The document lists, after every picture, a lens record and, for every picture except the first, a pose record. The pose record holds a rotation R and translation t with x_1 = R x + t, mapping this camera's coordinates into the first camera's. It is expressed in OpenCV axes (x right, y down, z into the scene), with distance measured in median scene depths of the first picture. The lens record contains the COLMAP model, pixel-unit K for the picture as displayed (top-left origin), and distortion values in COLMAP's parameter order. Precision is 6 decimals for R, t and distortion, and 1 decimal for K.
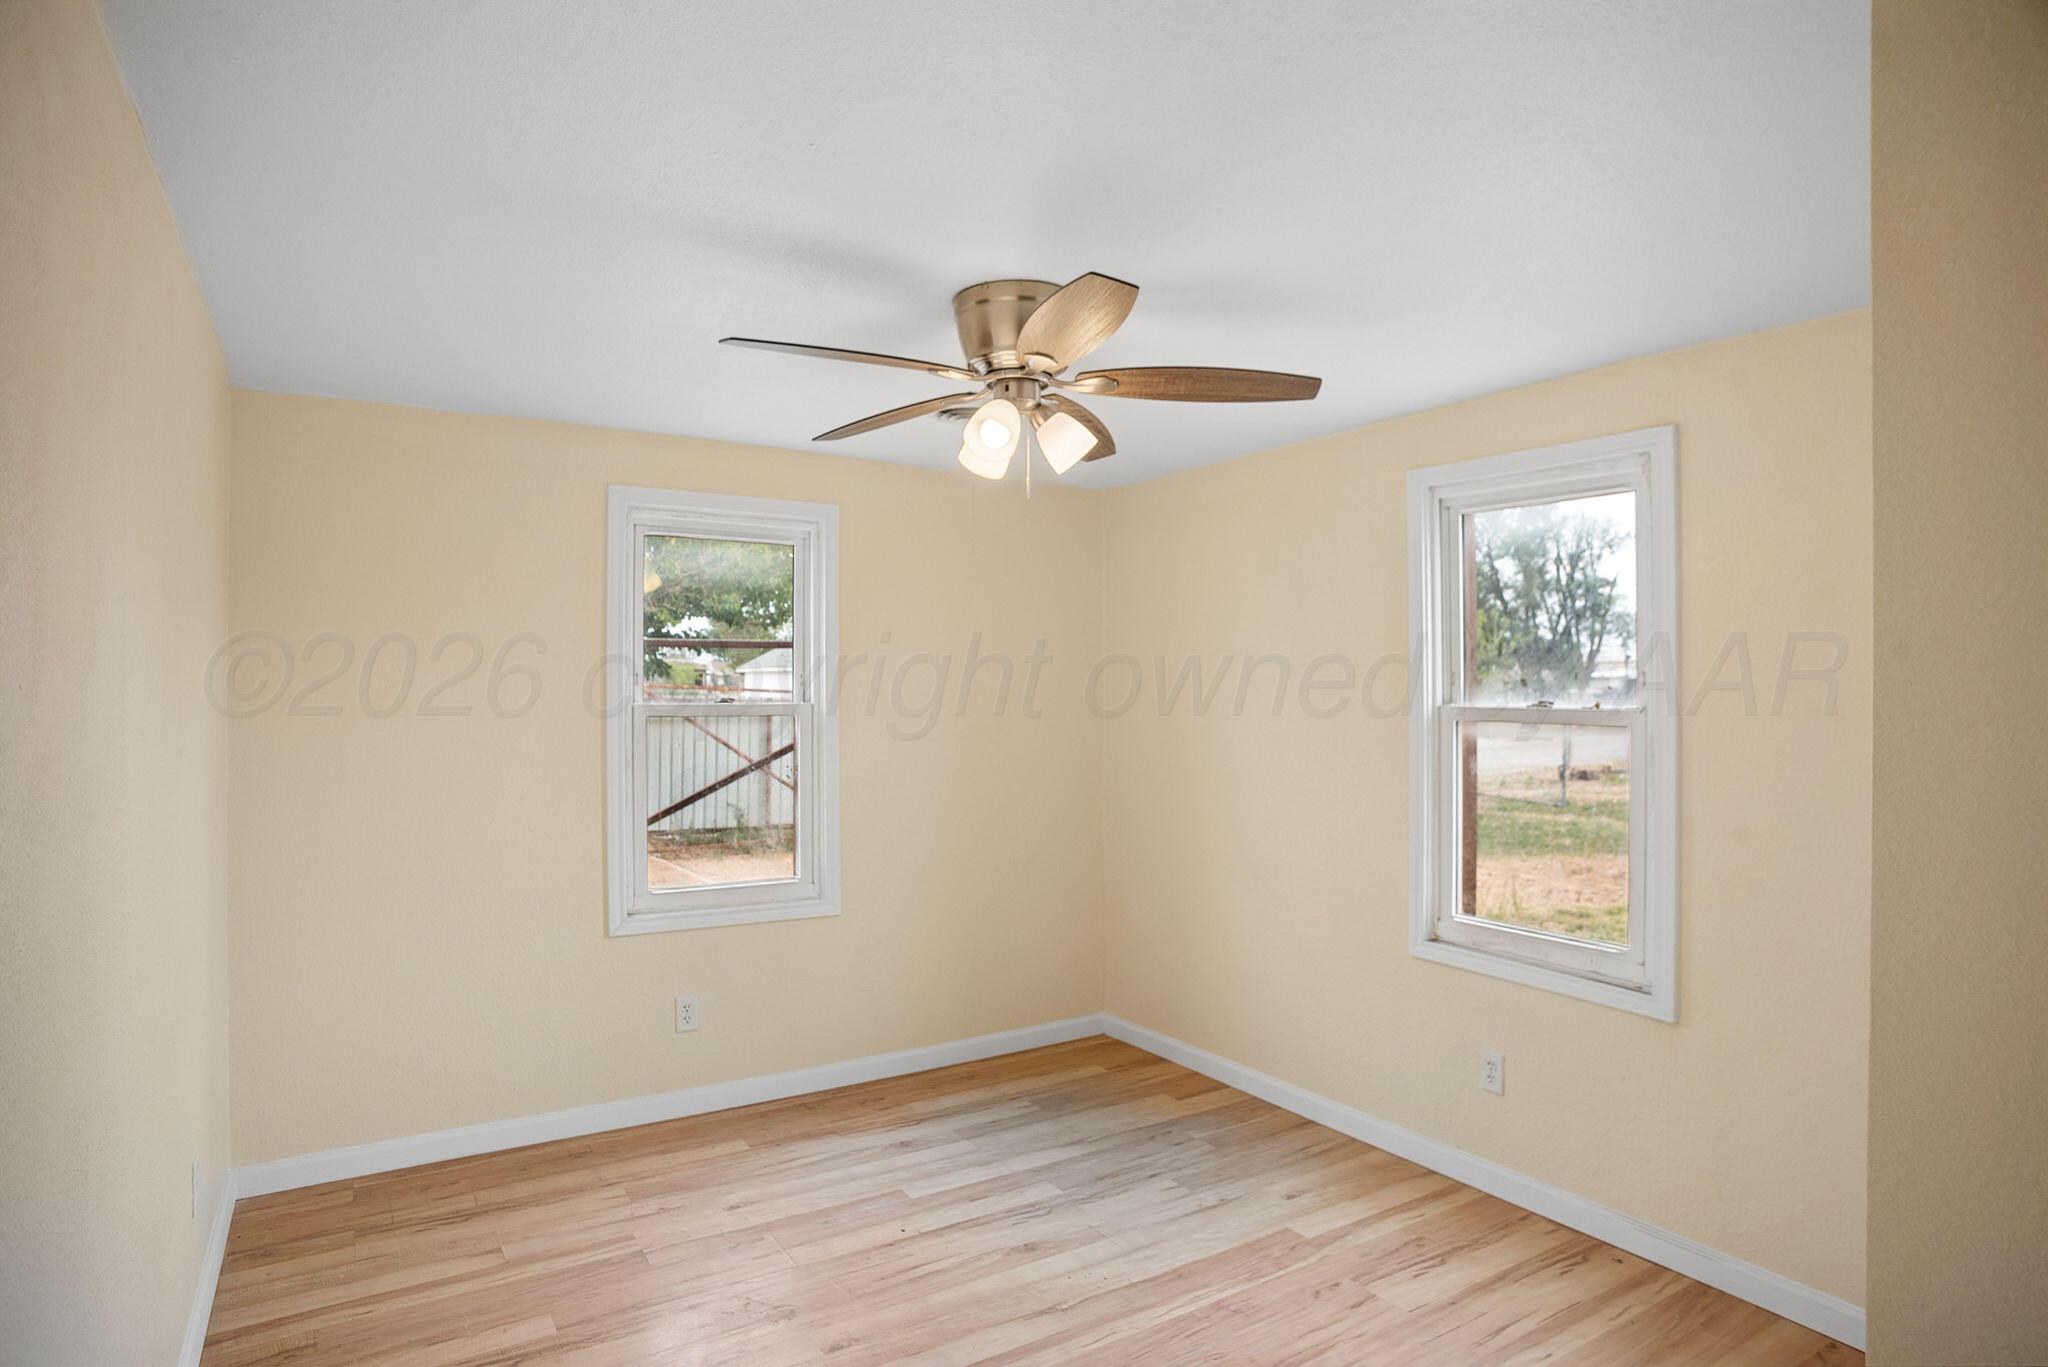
lens RADIAL K [[1130.4, 0, 1030.7], [0, 1130.4, 652.2], [0, 0, 1]] dist [-0.100984, 0.050087]
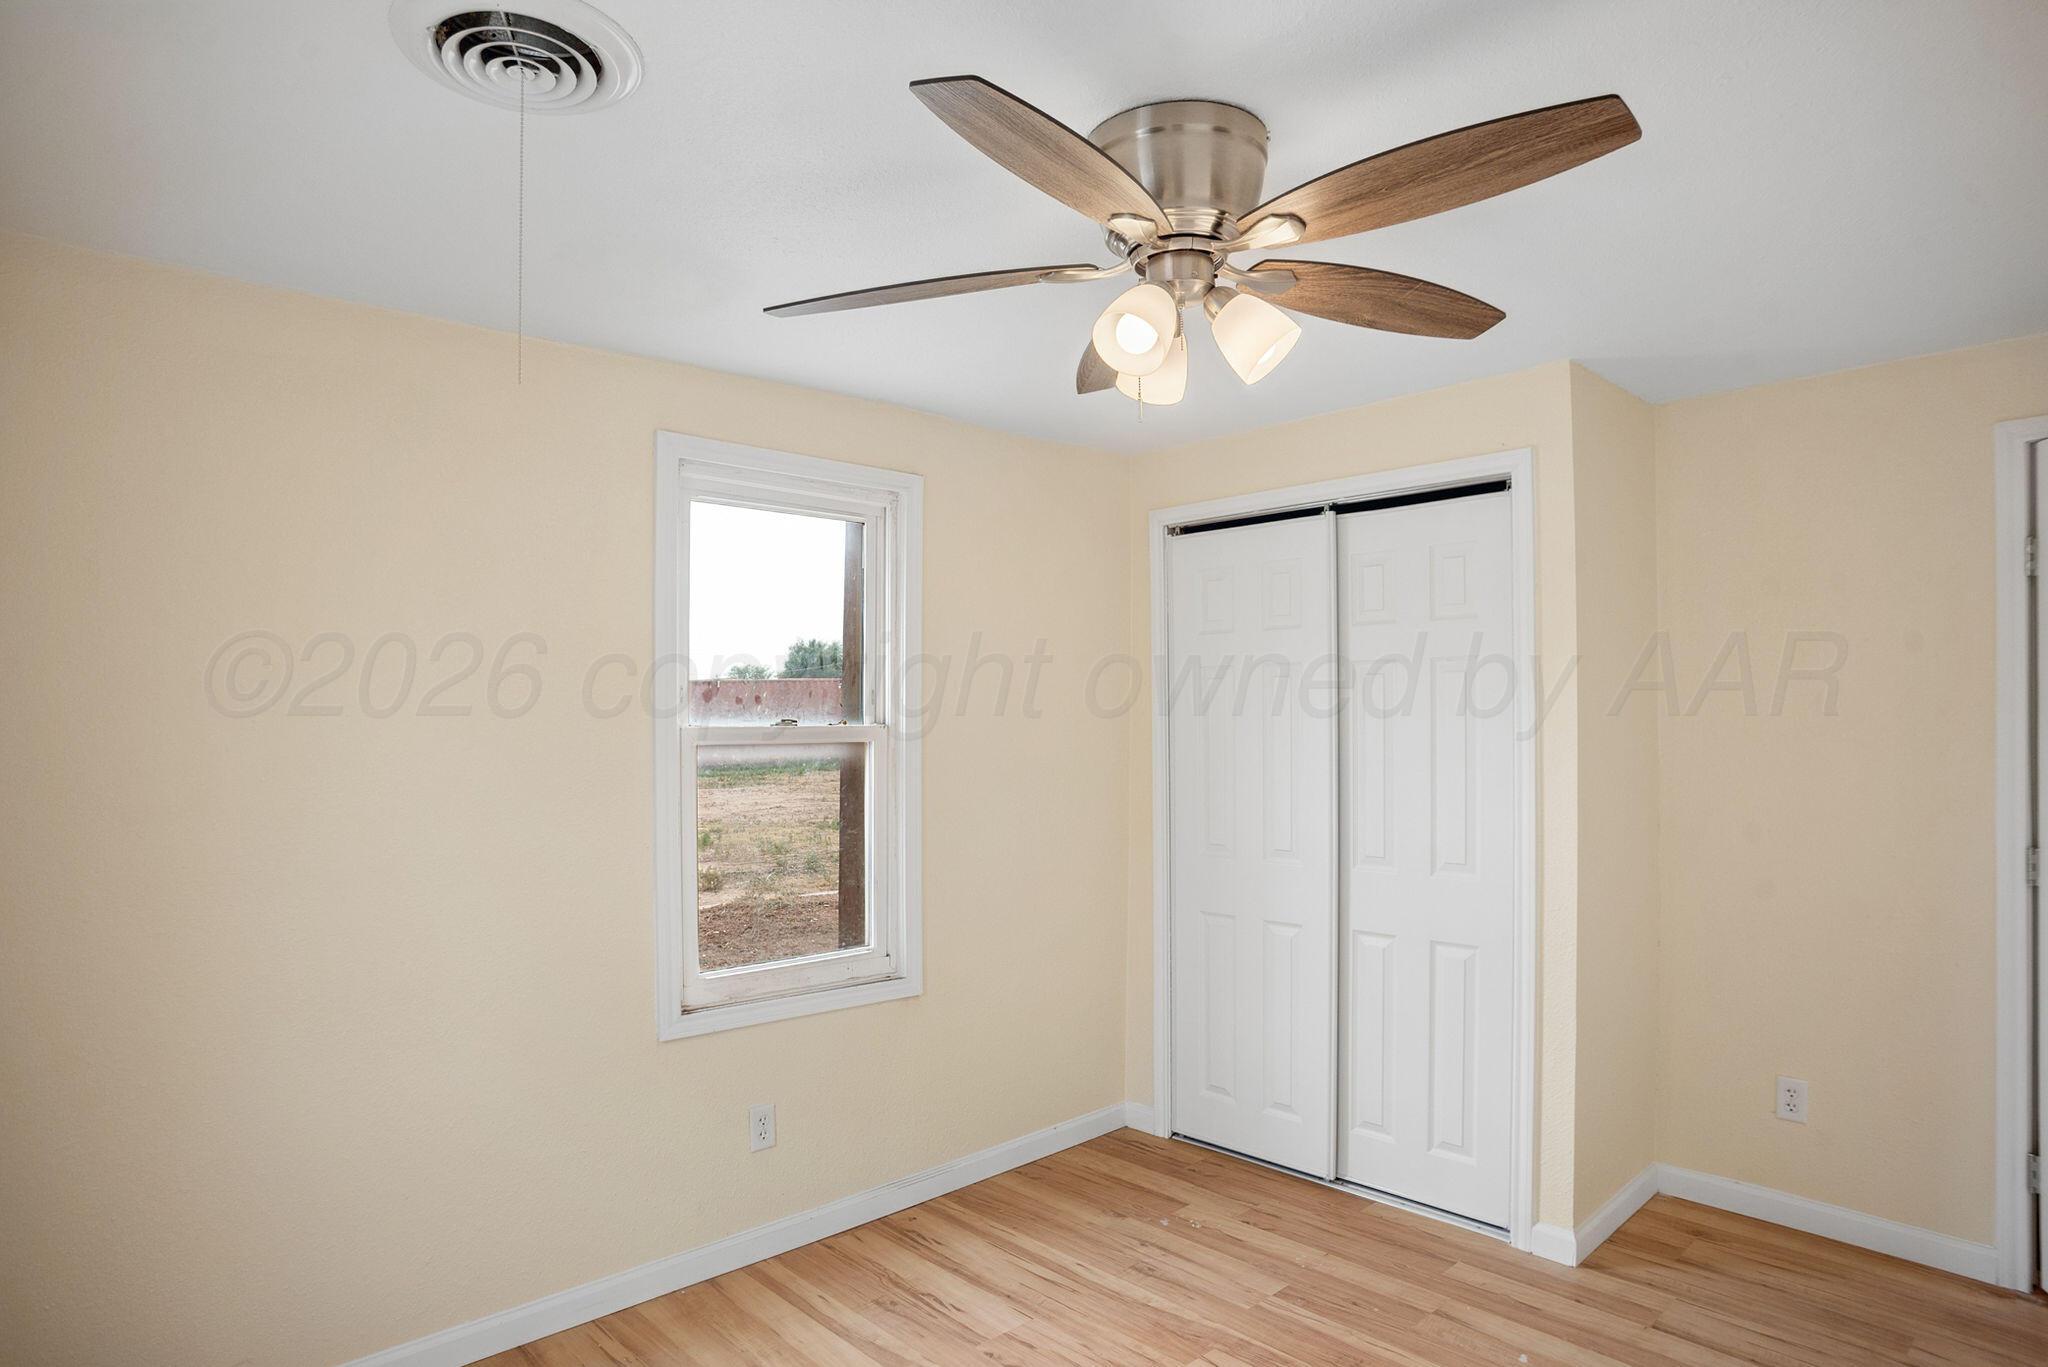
lens RADIAL K [[1157.3, 0, 1026.5], [0, 1157.3, 705.5], [0, 0, 1]] dist [-0.116516, 0.063860]
pose [[-0.177628, 0.002664, 0.984094, -0.584200], [-0.019432, 0.999792, -0.006214, 0.036823], [-0.983906, -0.020227, -0.177539, 1.030394]]
